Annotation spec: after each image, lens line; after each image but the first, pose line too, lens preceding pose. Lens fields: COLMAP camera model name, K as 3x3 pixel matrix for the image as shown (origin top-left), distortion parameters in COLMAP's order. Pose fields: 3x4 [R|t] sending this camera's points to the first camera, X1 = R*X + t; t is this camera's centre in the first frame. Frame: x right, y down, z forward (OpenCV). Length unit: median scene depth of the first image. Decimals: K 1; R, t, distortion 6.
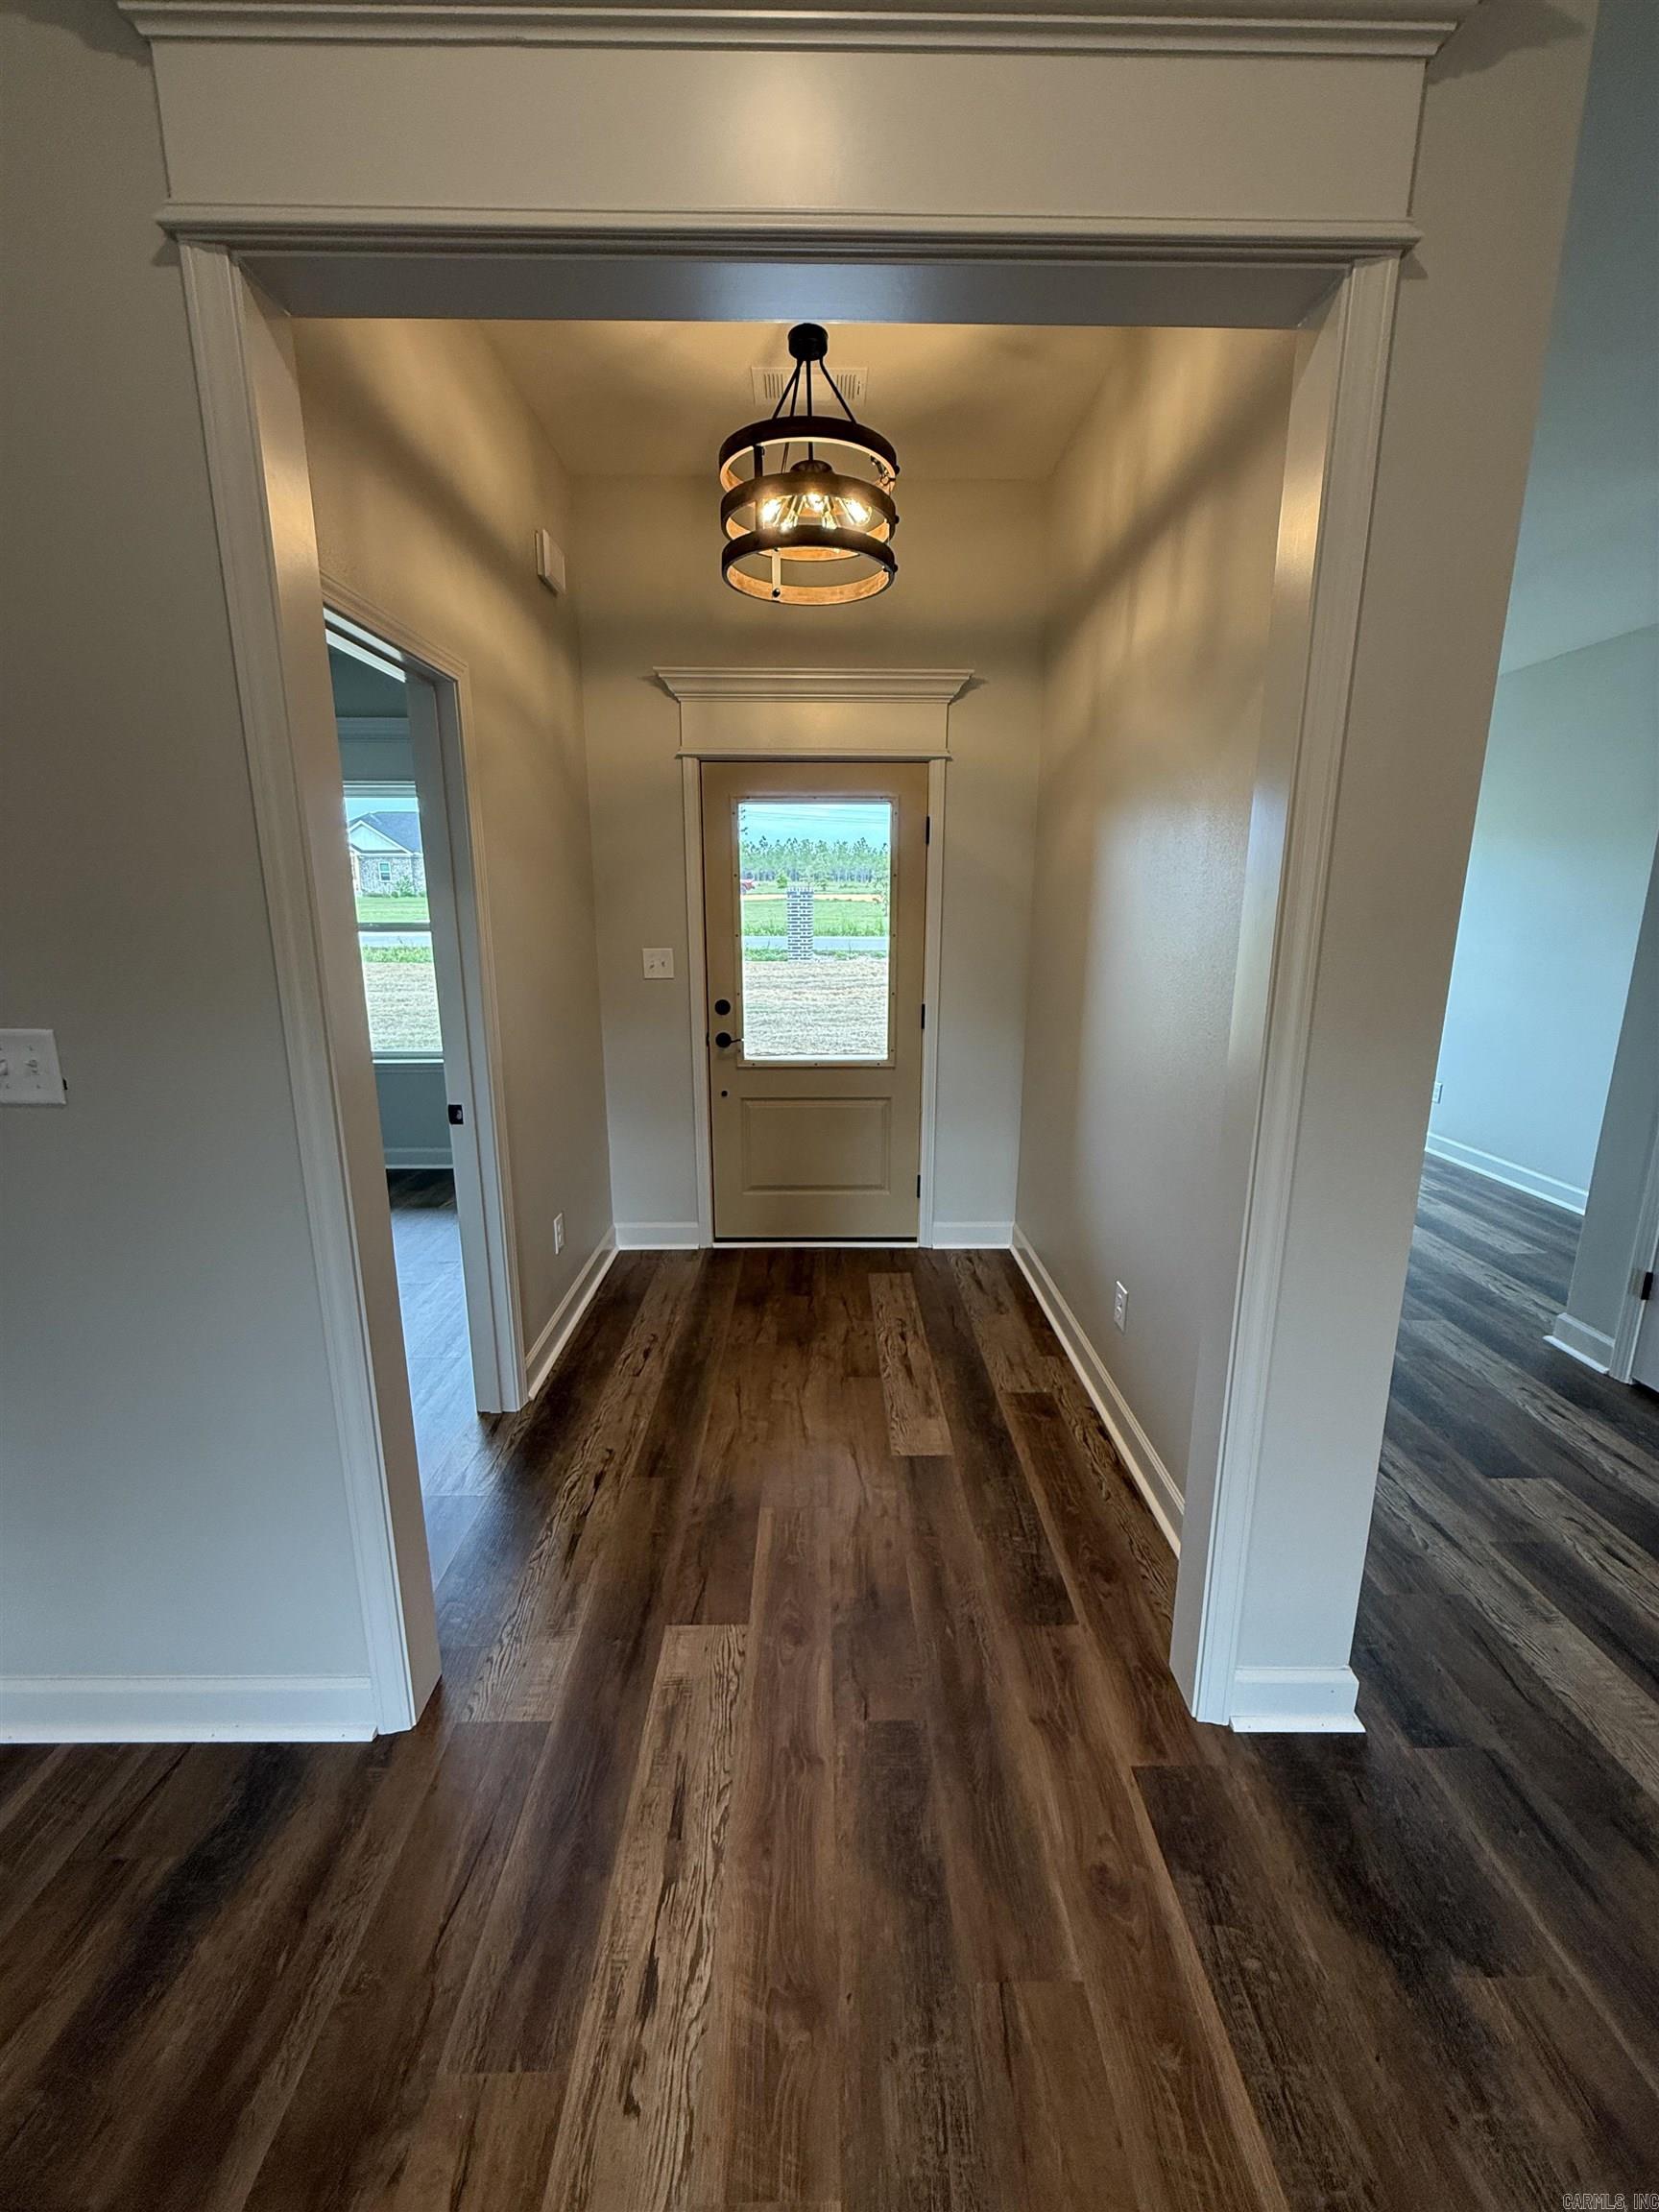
lens RADIAL K [[878.0, 0, 833.4], [0, 878.0, 1103.1], [0, 0, 1]] dist [-0.001224, 0.000264]
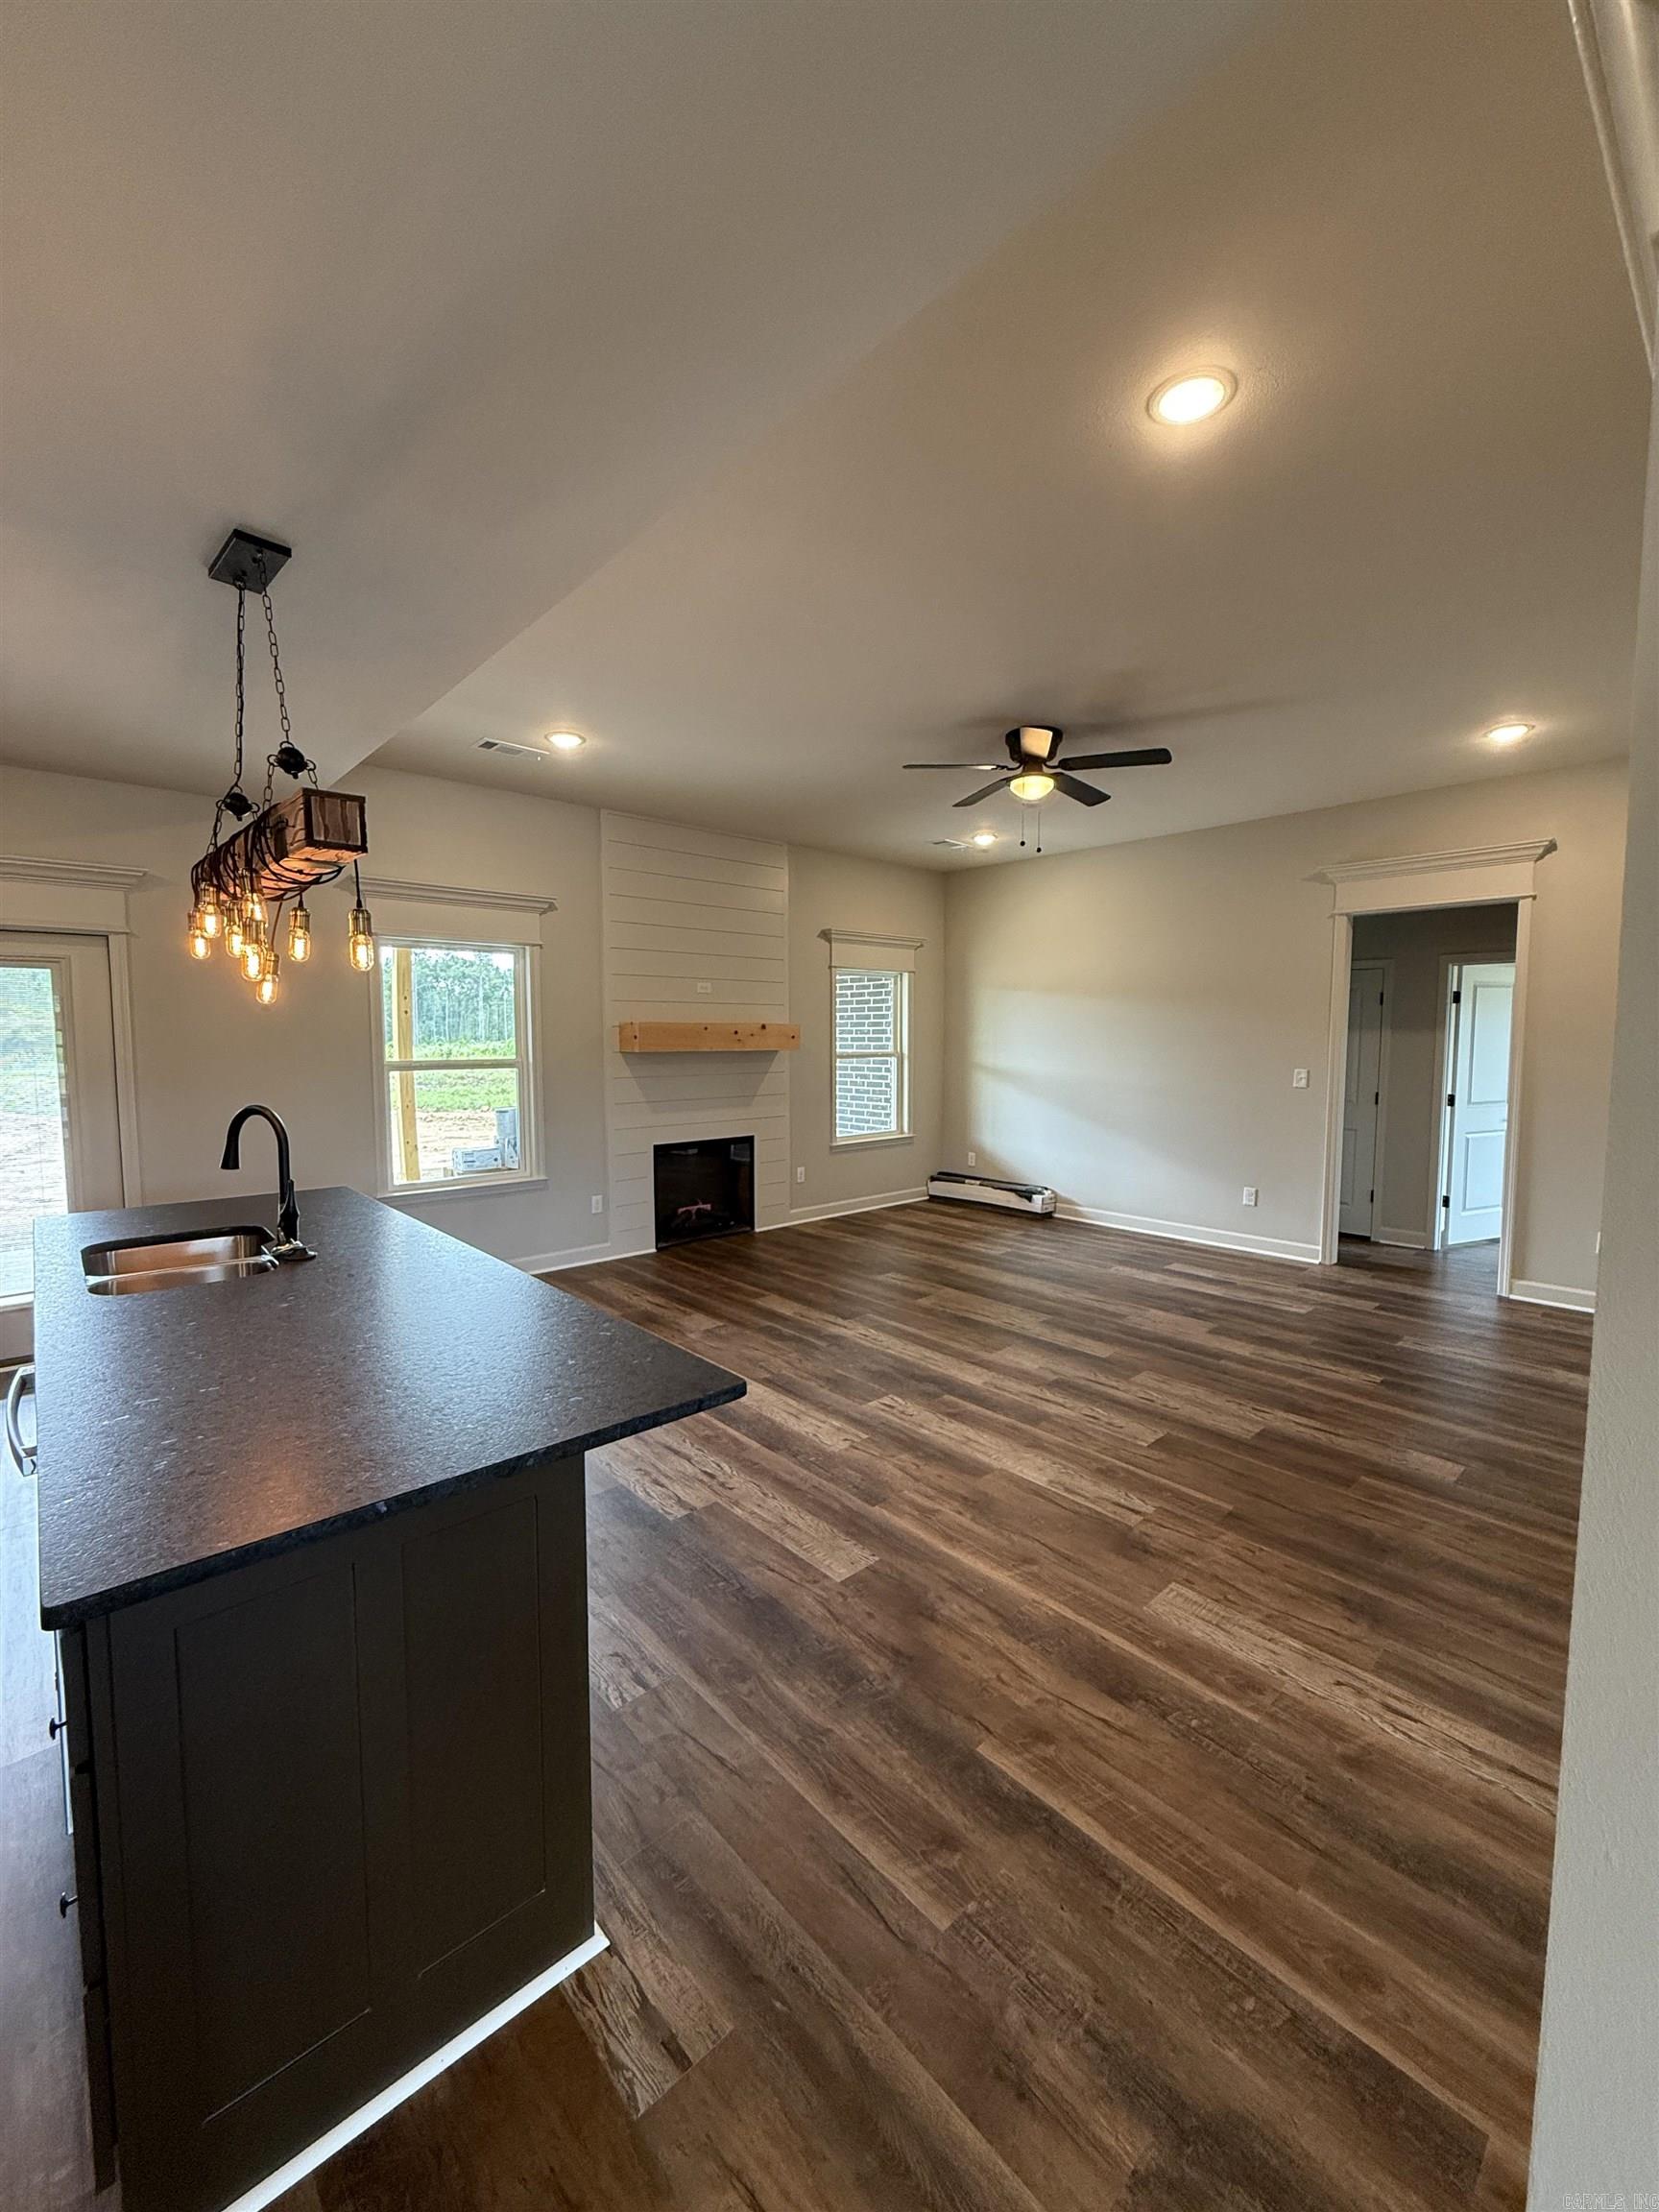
lens RADIAL K [[878.0, 0, 833.4], [0, 878.0, 1103.1], [0, 0, 1]] dist [-0.001224, 0.000264]
pose [[-0.745800, 0.049771, -0.664308, 1.397275], [-0.148109, 0.959858, 0.238193, -0.265566], [0.649497, 0.276034, -0.708490, 1.019421]]
